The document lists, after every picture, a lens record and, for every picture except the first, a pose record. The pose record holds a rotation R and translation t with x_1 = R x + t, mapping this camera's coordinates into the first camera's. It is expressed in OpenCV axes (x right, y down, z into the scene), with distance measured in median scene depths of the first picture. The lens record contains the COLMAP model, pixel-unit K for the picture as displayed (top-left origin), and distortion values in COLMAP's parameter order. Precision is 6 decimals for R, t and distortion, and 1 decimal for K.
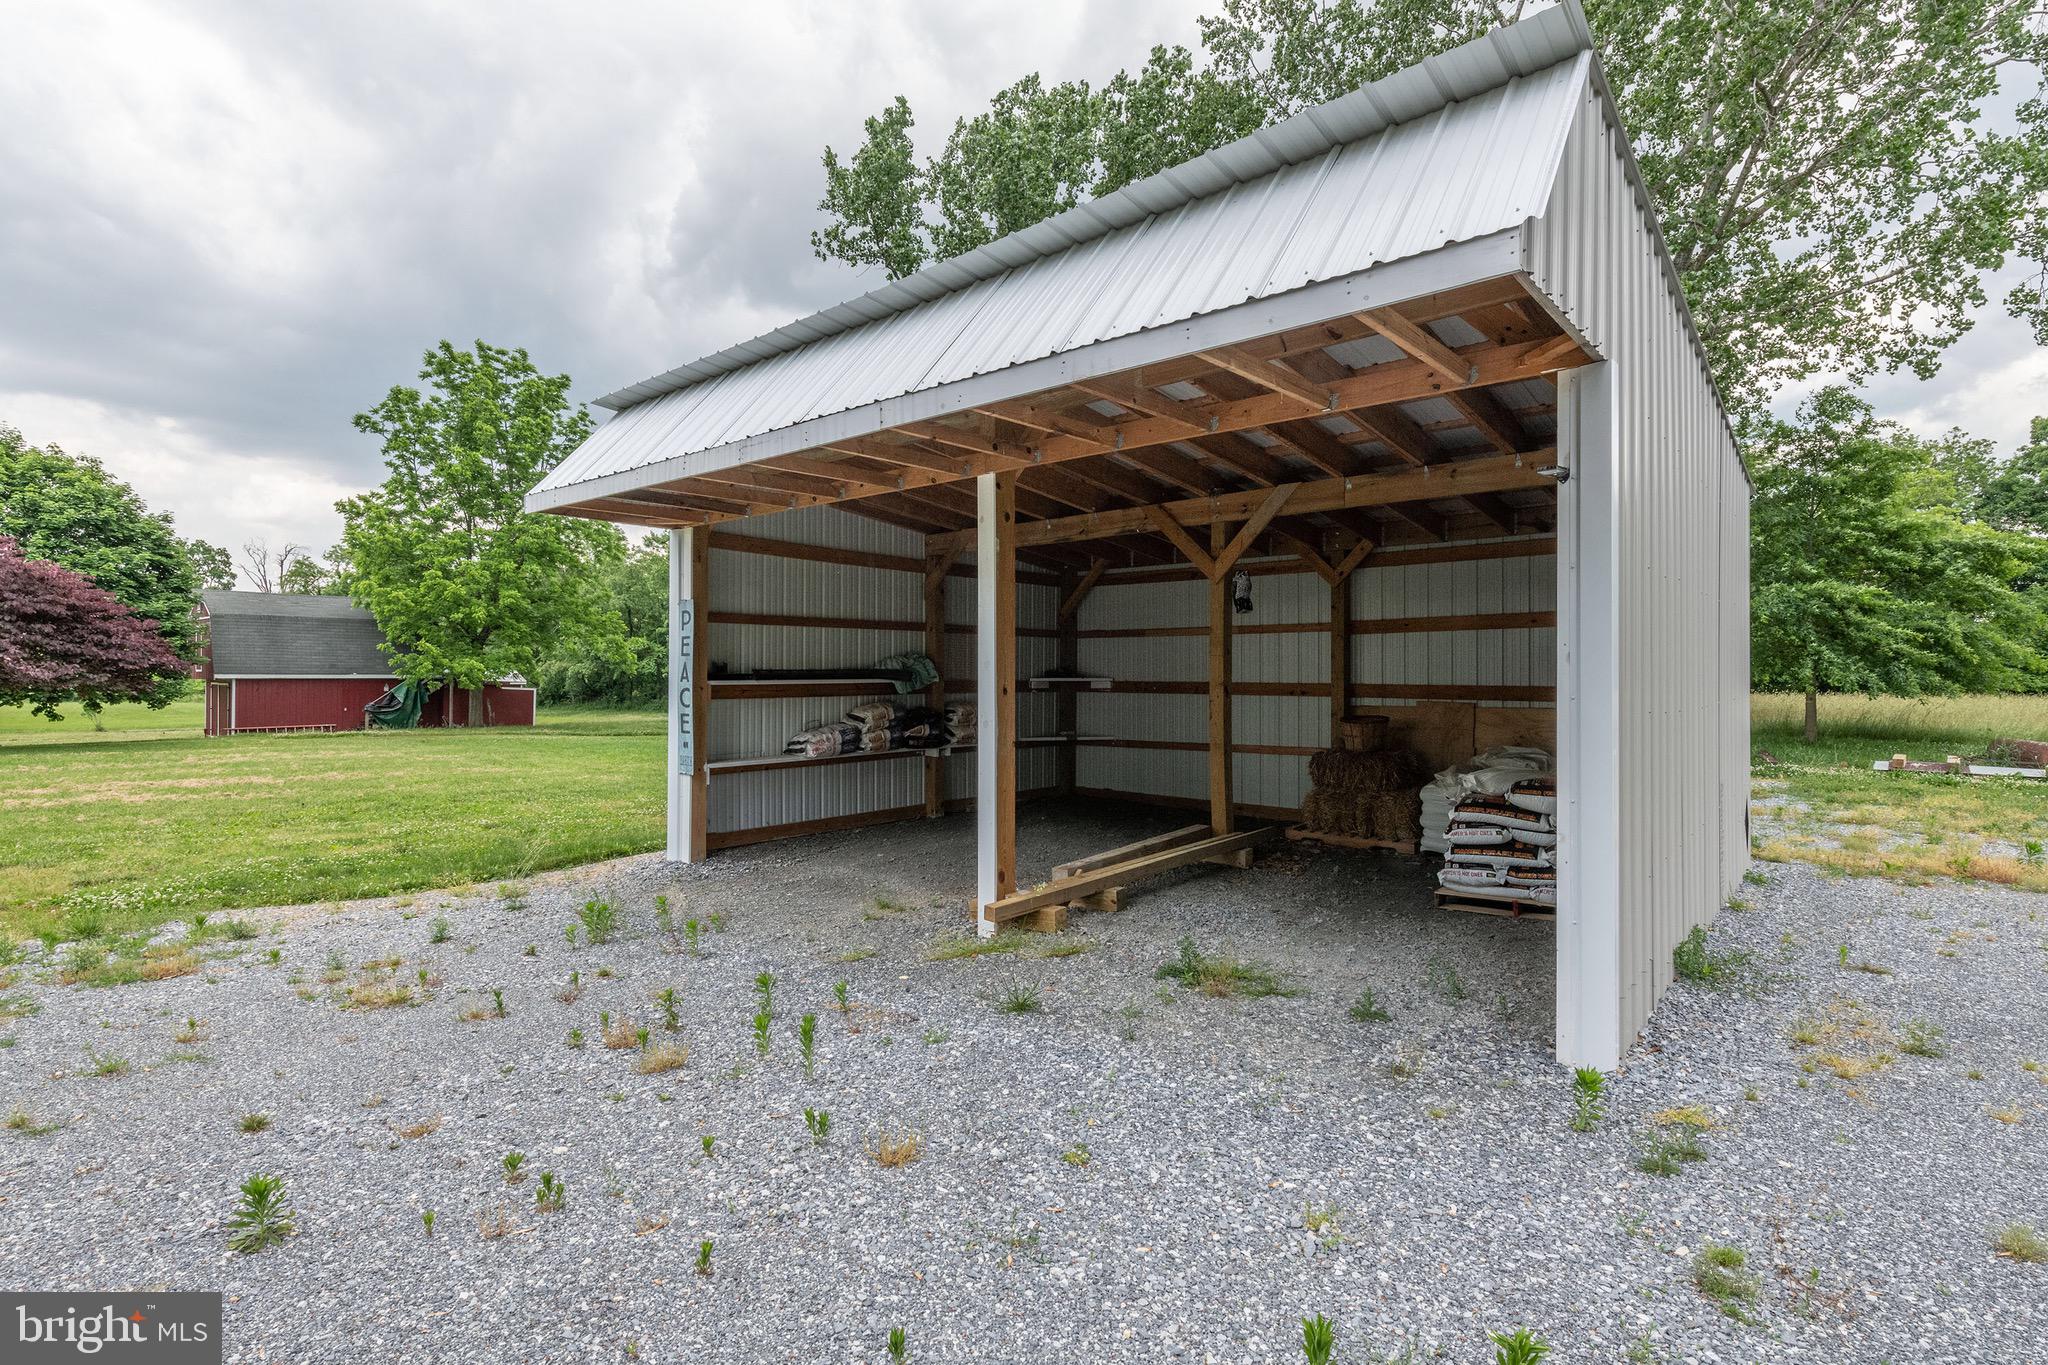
lens RADIAL K [[998.3, 0, 1024.0], [0, 998.3, 682.5], [0, 0, 1]] dist [0.000521, 0.000013]
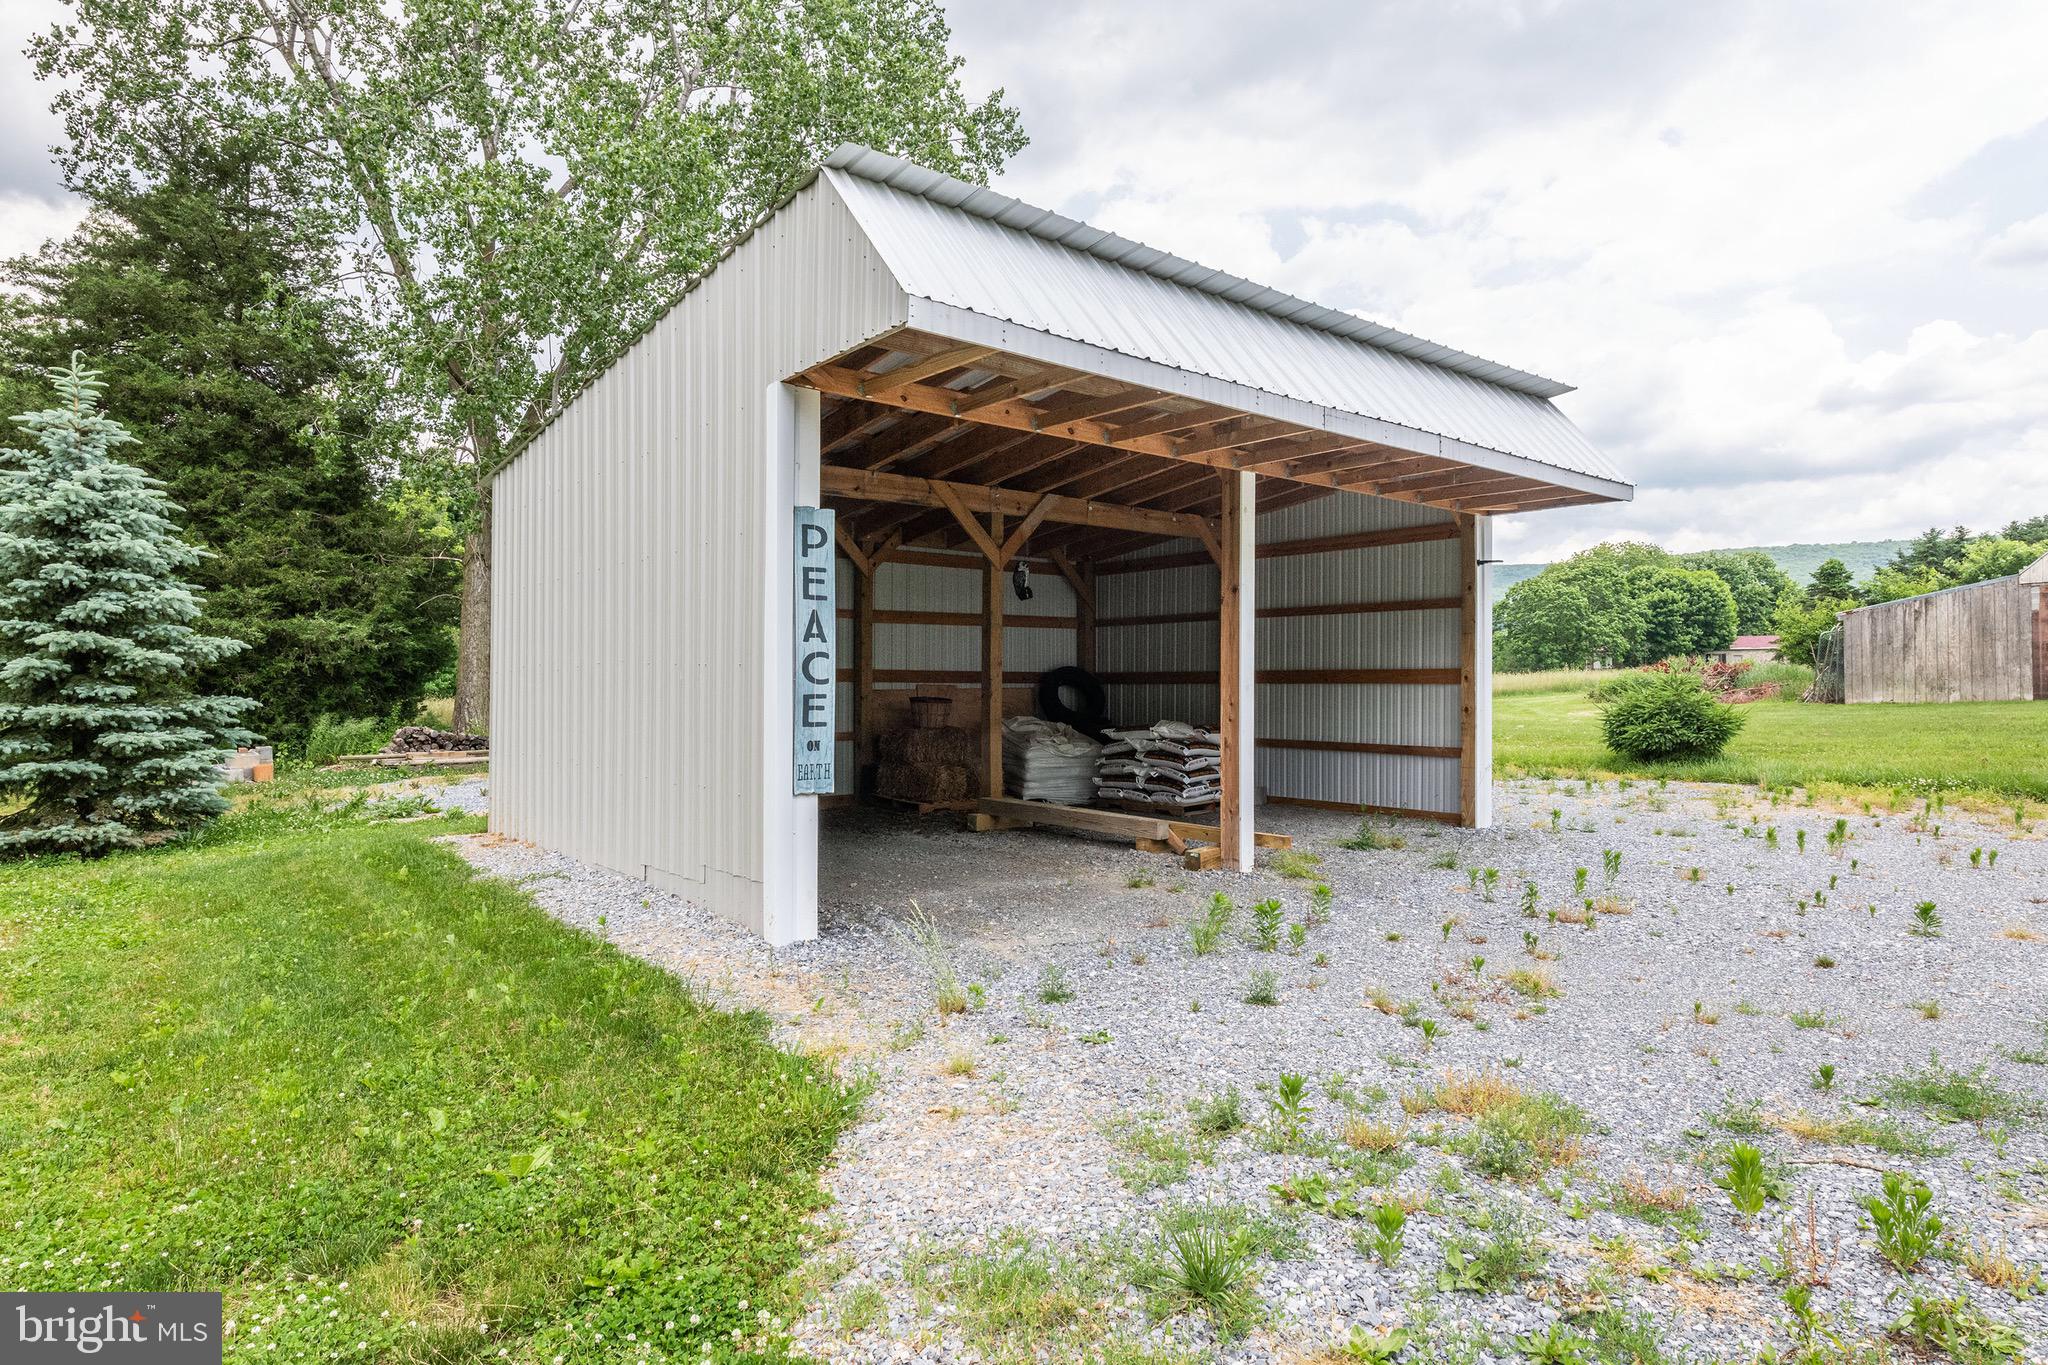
lens RADIAL K [[1139.4, 0, 1024.0], [0, 1139.4, 682.5], [0, 0, 1]] dist [0.000108, -0.000010]
pose [[0.162535, 0.004031, 0.986695, -1.012729], [0.010198, 0.999931, -0.005765, 0.029542], [-0.986650, 0.010999, 0.162483, 0.766509]]
